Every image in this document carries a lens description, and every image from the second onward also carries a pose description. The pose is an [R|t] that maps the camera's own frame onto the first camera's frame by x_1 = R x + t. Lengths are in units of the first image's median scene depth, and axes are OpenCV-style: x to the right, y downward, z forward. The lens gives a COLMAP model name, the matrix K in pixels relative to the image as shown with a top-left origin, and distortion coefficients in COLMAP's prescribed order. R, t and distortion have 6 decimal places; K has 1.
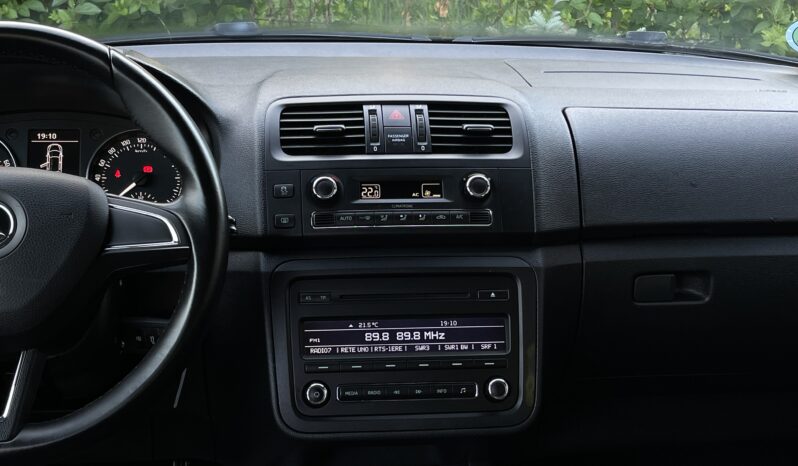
lens RADIAL K [[1156.5, 0, 406.4], [0, 1156.5, 248.5], [0, 0, 1]] dist [0.212292, -1.079812]
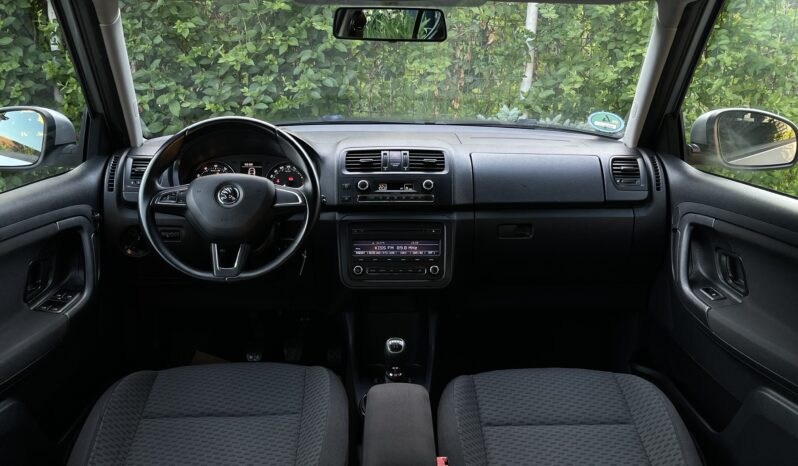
lens RADIAL K [[751.9, 0, 406.5], [0, 751.9, 232.1], [0, 0, 1]] dist [0.017593, -0.003466]
pose [[0.997732, 0.009422, -0.066646, 0.119691], [-0.011479, 0.999467, -0.030559, 0.088571], [0.066322, 0.031255, 0.997309, -0.521488]]
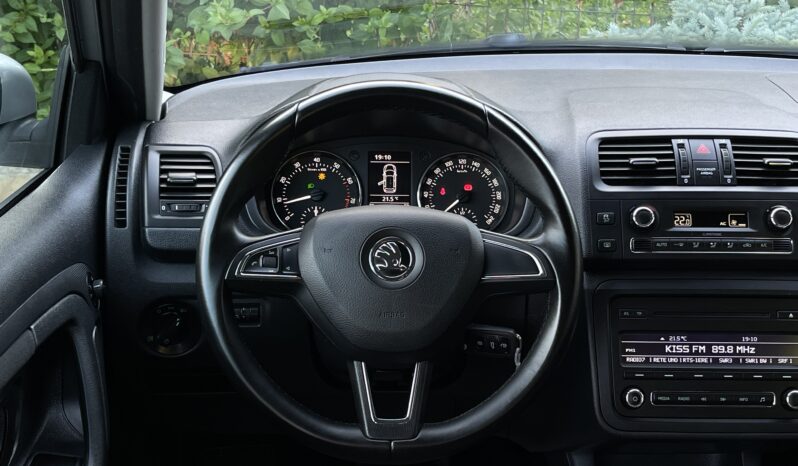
lens RADIAL K [[1156.5, 0, 406.4], [0, 1156.5, 248.5], [0, 0, 1]] dist [0.212292, -1.079812]
pose [[0.995398, 0.029736, -0.091097, -0.191794], [-0.023634, 0.997450, 0.067342, -0.090591], [0.092867, -0.064879, 0.993562, -0.151763]]
